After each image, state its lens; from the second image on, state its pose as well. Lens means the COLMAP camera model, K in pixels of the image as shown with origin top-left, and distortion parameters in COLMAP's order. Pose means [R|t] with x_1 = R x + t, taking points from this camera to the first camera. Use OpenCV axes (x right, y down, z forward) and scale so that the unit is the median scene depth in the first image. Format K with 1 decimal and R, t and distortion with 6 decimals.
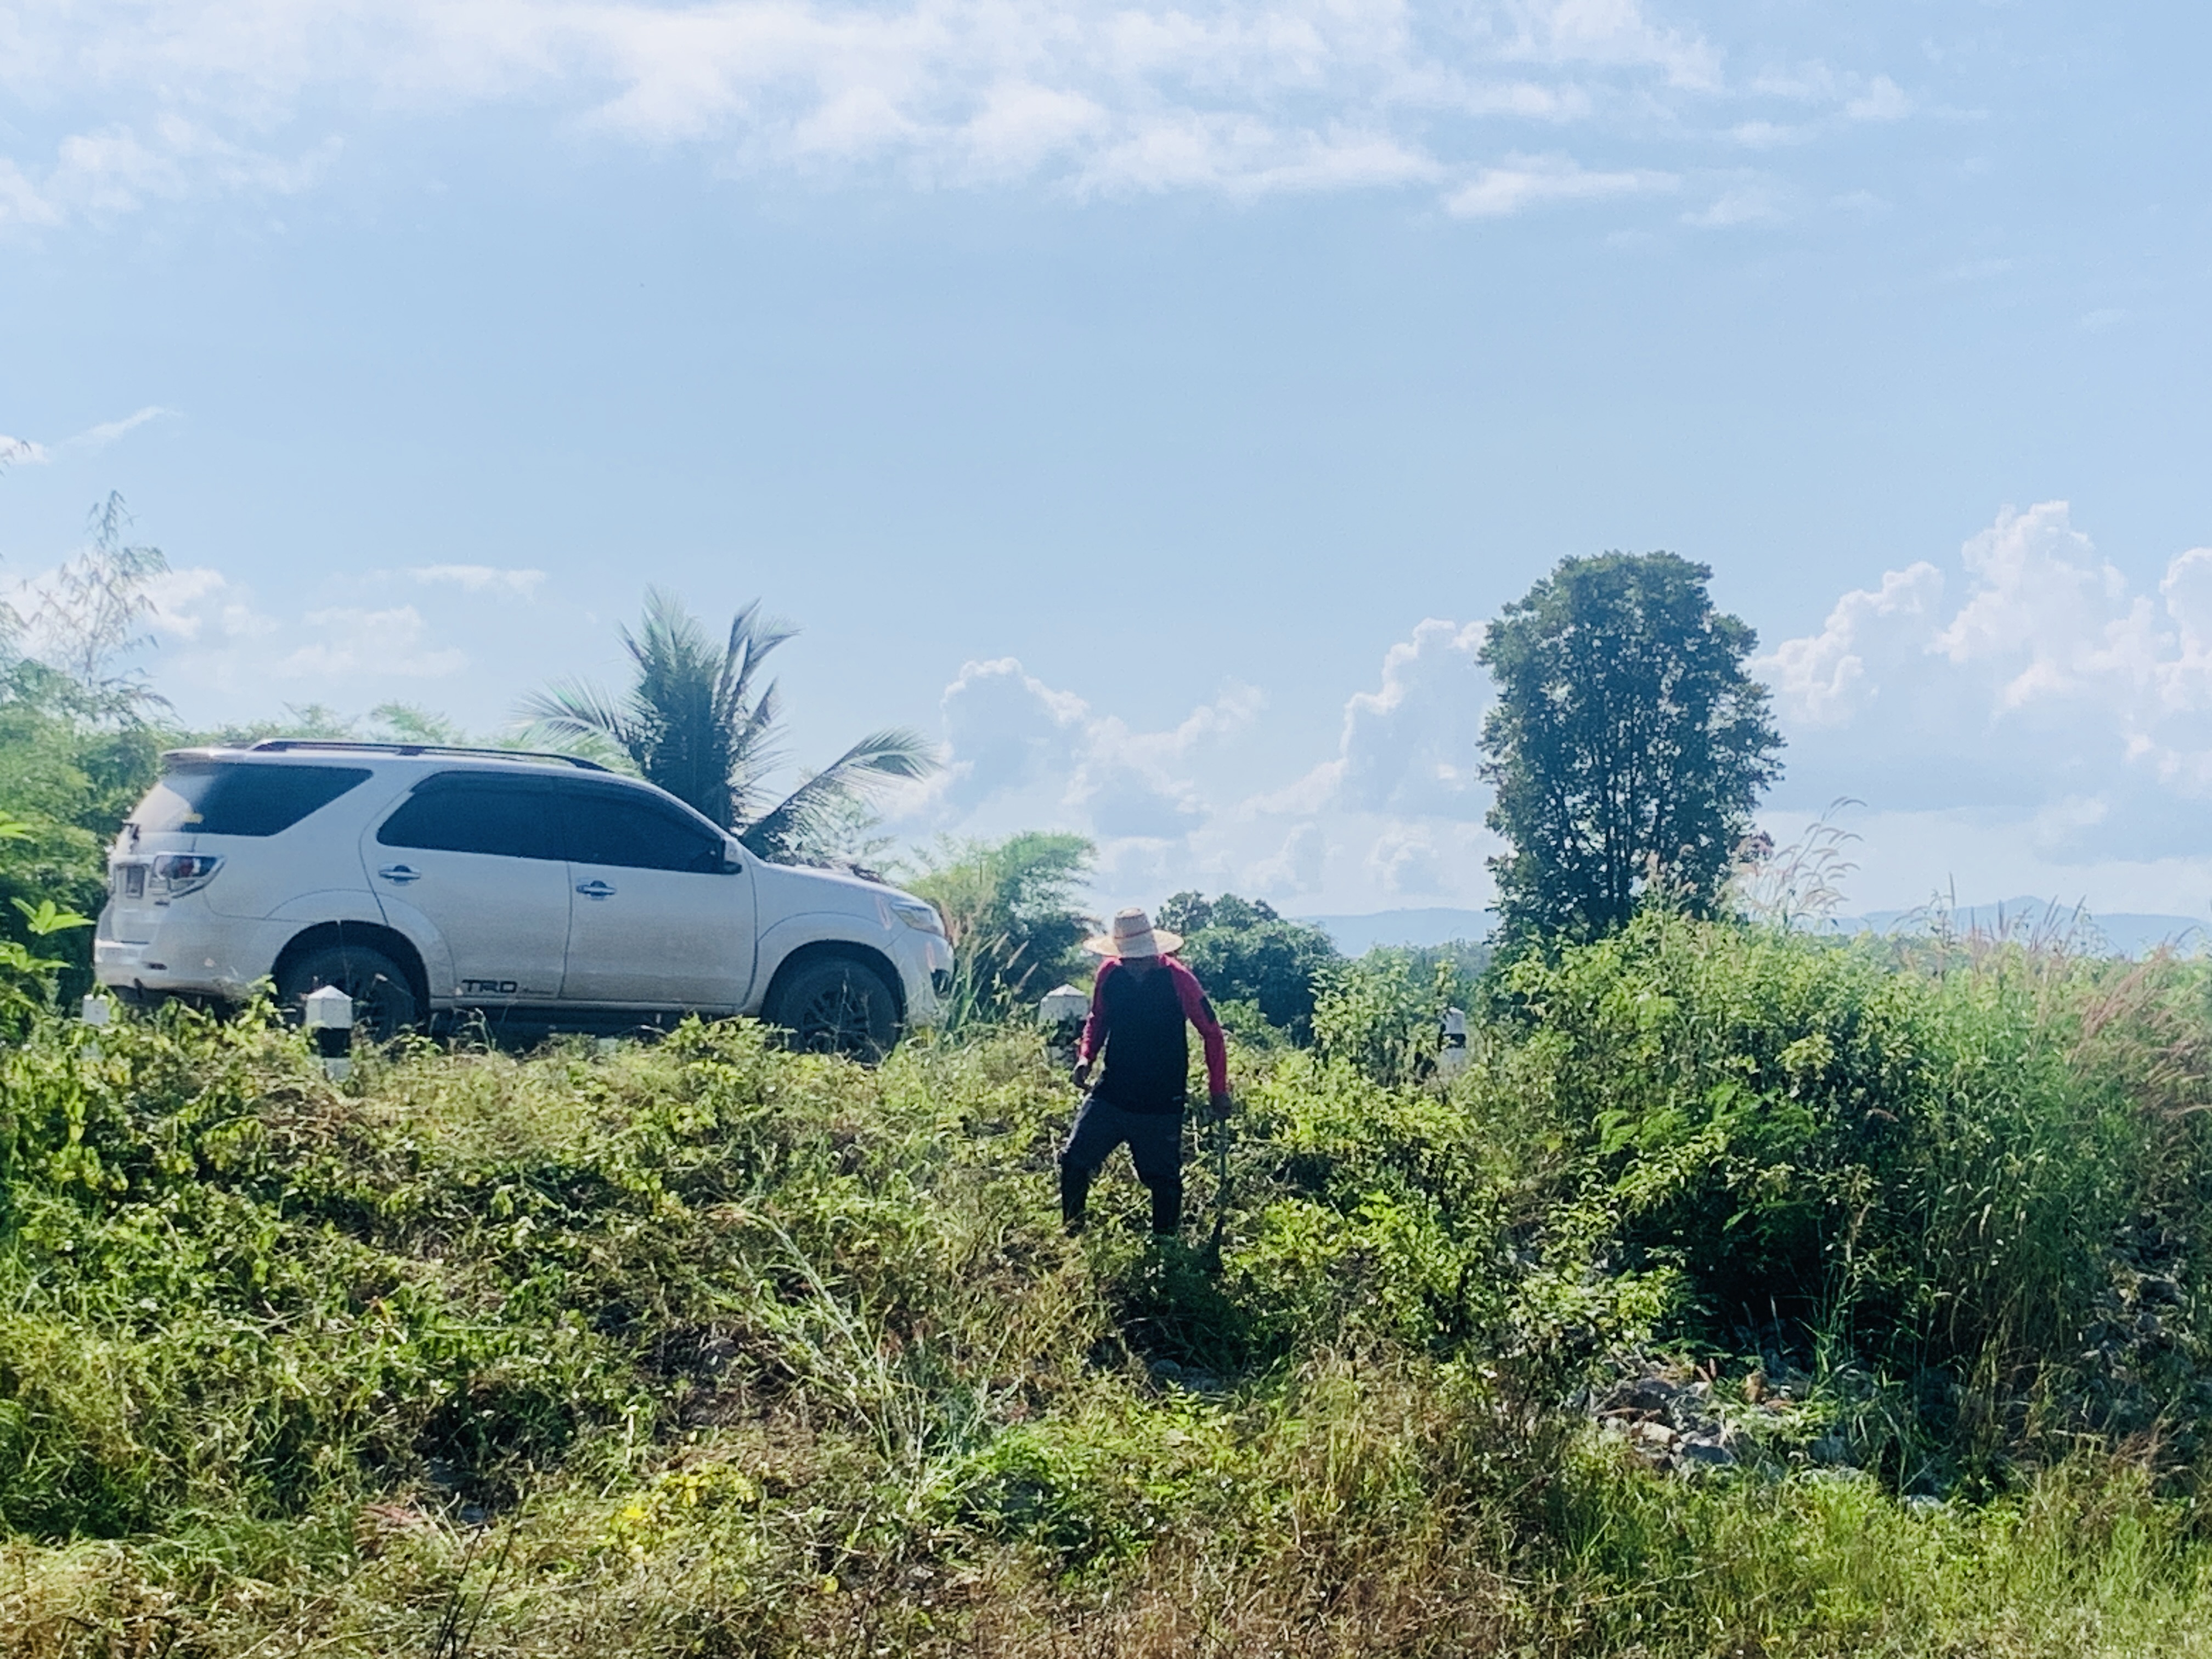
lens RADIAL K [[4321.8, 0, 1105.3], [0, 4321.8, 826.7], [0, 0, 1]] dist [0.196558, 0.000000]
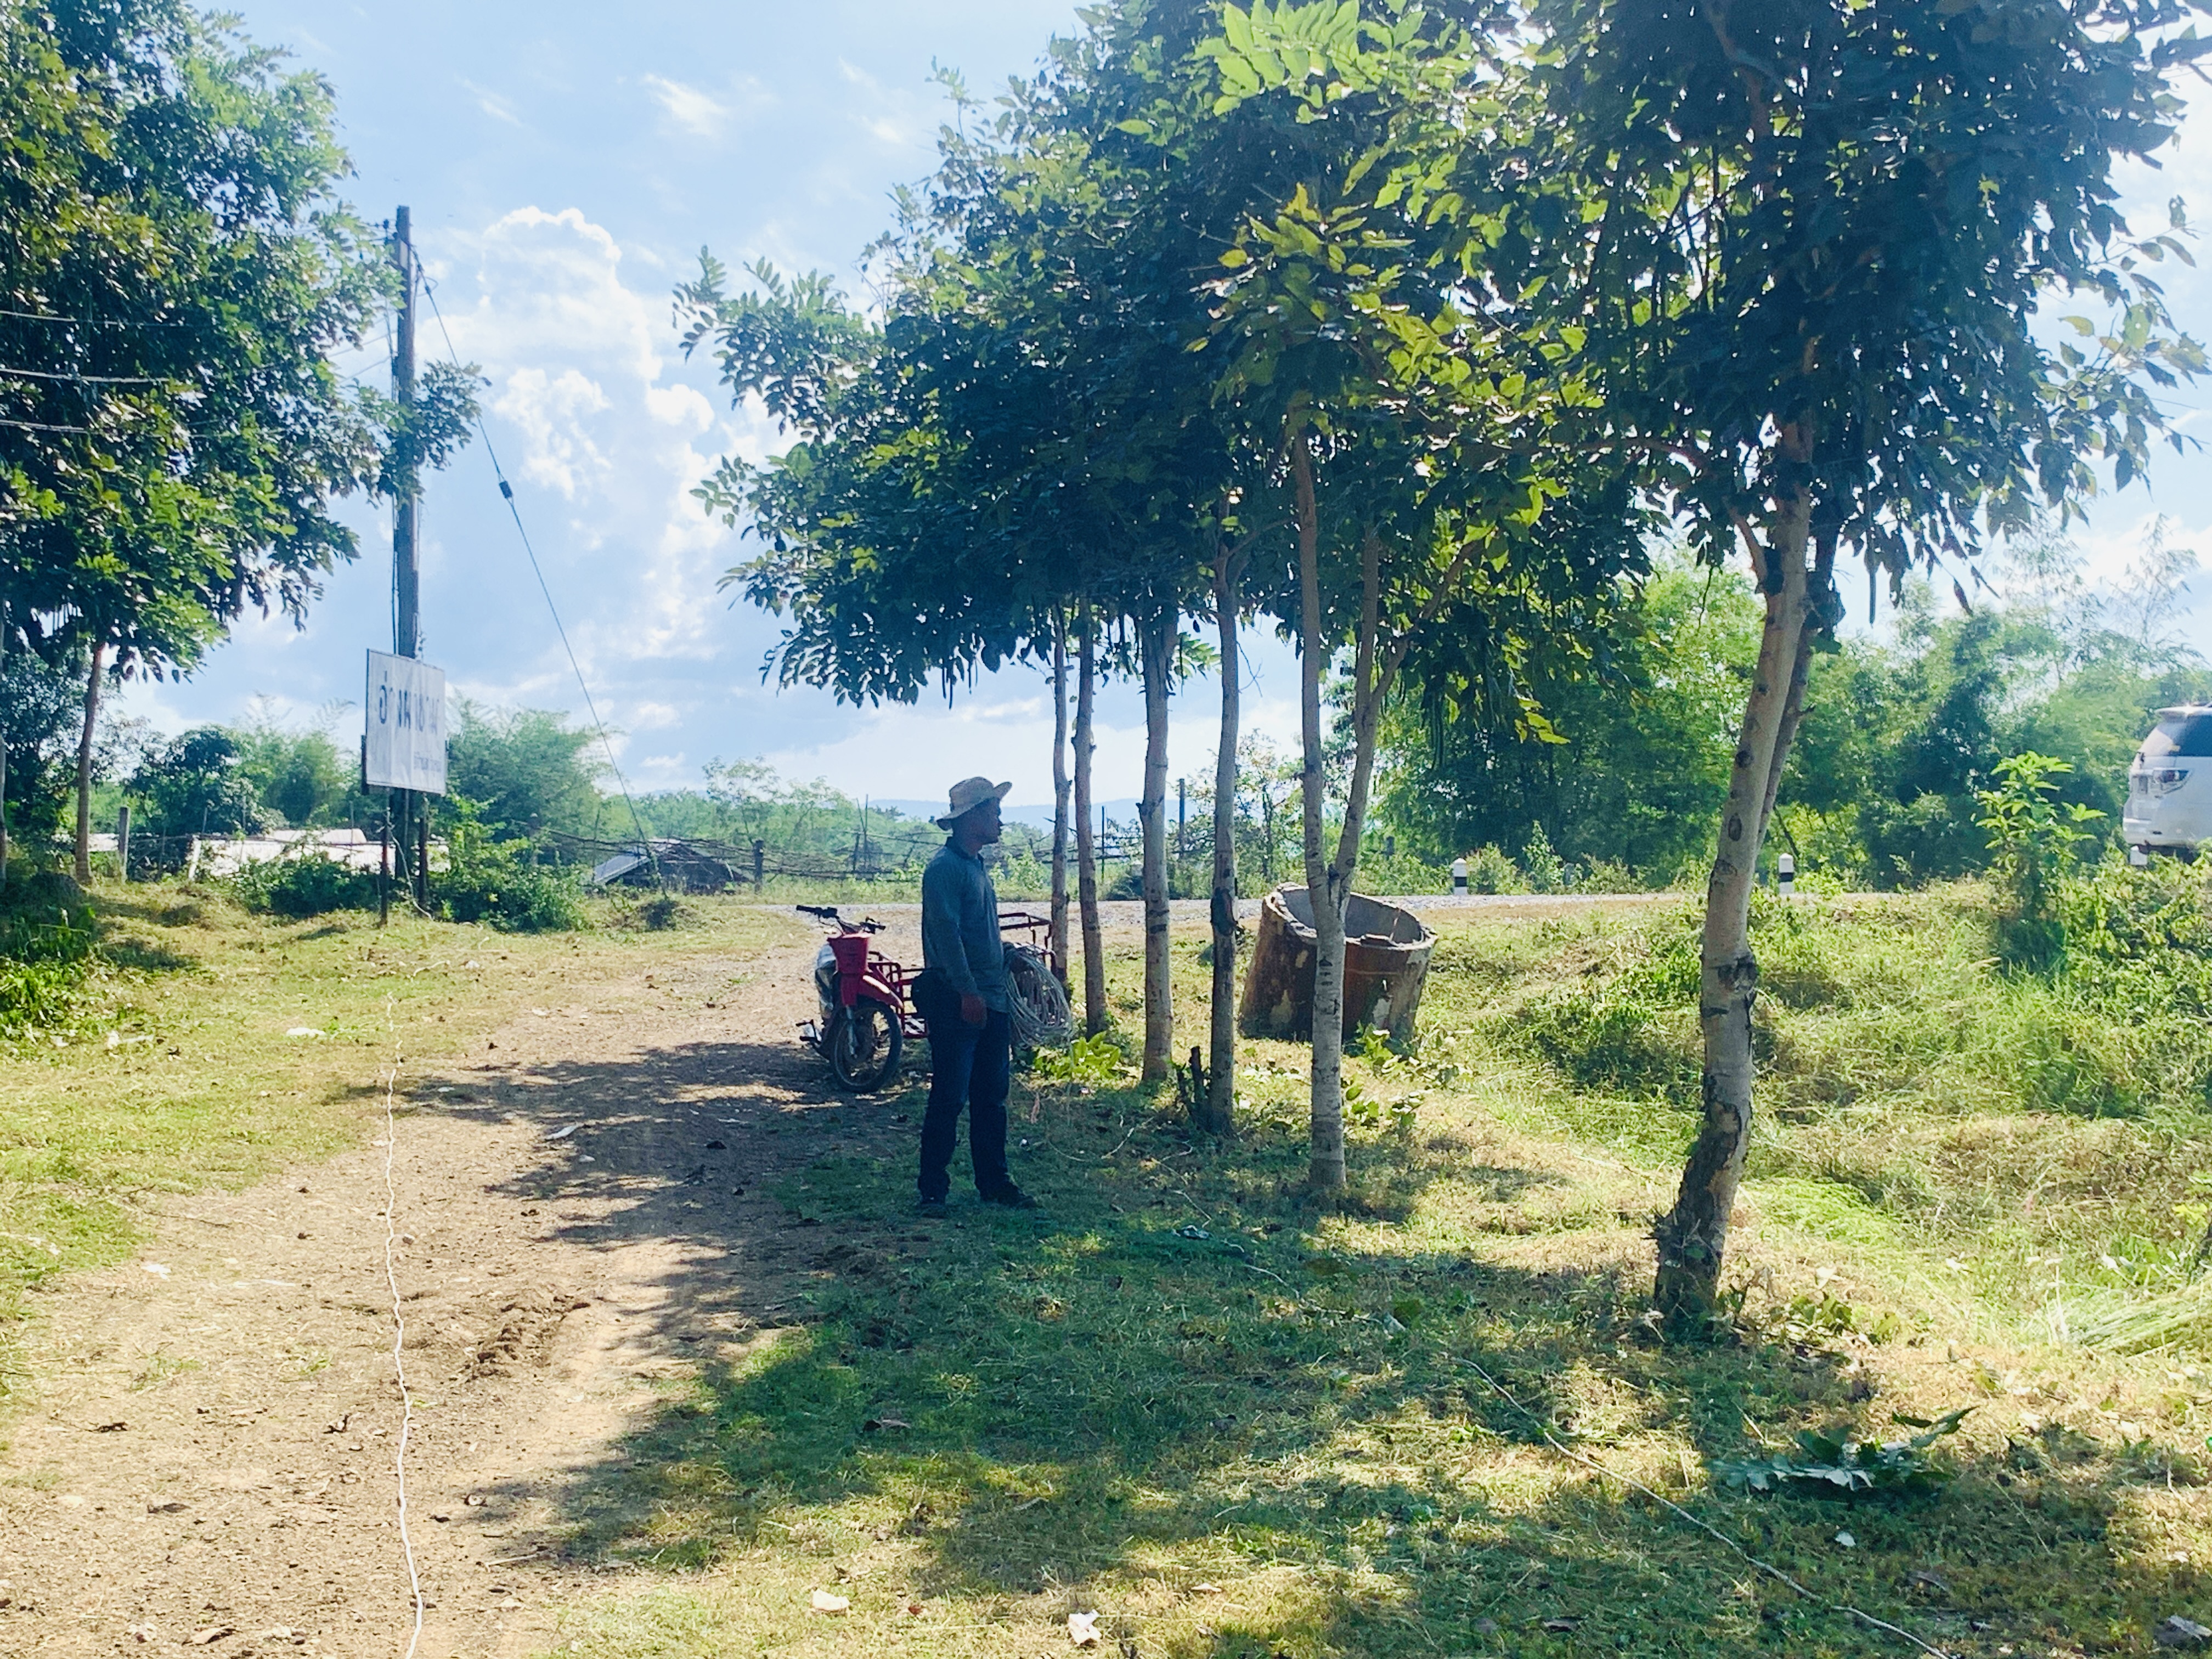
lens RADIAL K [[3022.4, 0, 1104.8], [0, 3022.4, 829.2], [0, 0, 1]] dist [0.046819, 0.000000]
pose [[0.841000, -0.039665, -0.539580, 0.119213], [0.056780, 0.998272, 0.015115, -0.016688], [0.538048, -0.043349, 0.841799, -0.360938]]
